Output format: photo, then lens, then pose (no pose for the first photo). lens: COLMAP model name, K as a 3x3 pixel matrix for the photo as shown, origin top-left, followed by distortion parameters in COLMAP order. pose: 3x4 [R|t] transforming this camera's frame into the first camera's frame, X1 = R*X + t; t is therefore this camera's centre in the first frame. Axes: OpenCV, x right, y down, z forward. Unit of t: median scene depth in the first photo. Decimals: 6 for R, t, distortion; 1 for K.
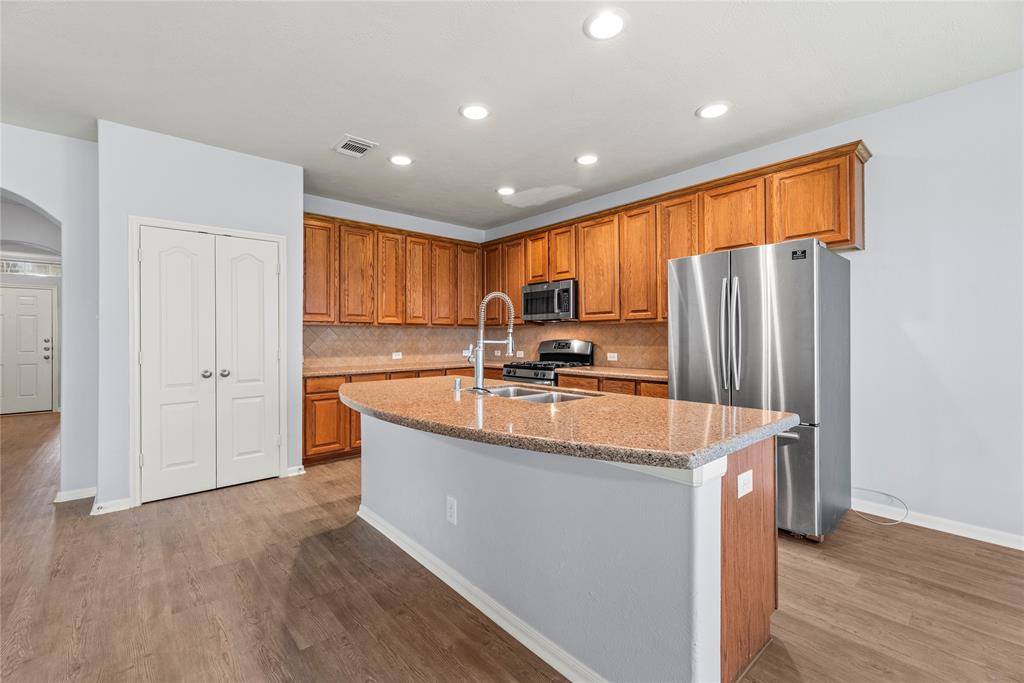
lens RADIAL K [[426.1, 0, 514.9], [0, 426.1, 341.3], [0, 0, 1]] dist [0.003161, -0.000213]
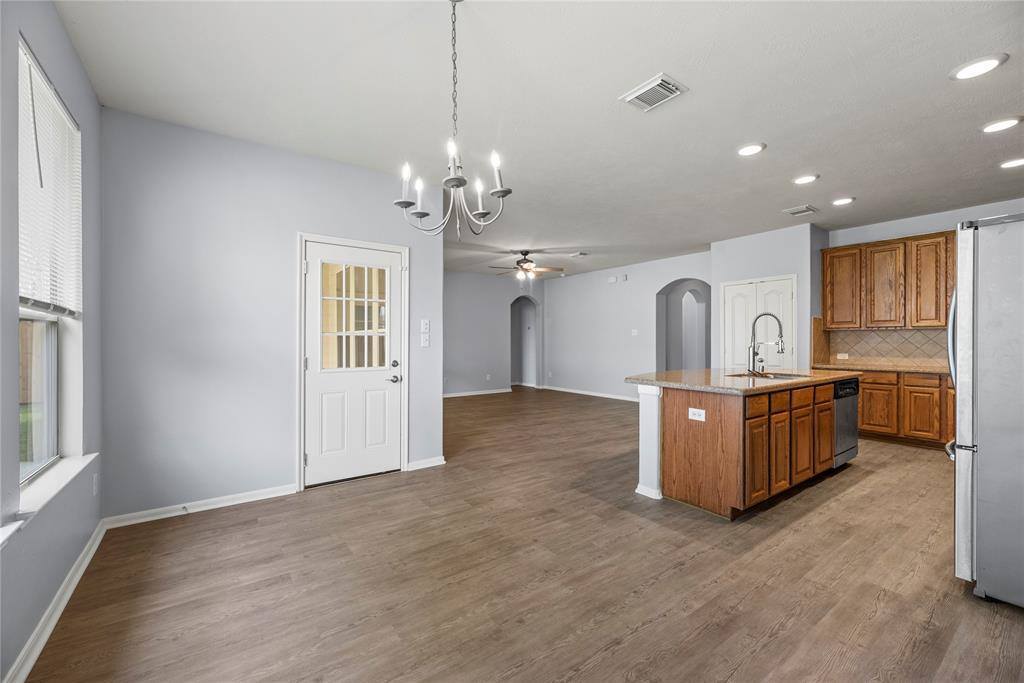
lens RADIAL K [[426.1, 0, 510.1], [0, 426.1, 342.4], [0, 0, 1]] dist [0.003161, -0.000213]
pose [[-0.104367, 0.005783, -0.994522, 1.170440], [-0.013187, 0.999887, 0.007198, 0.002617], [0.994451, 0.013866, -0.104279, 0.154370]]
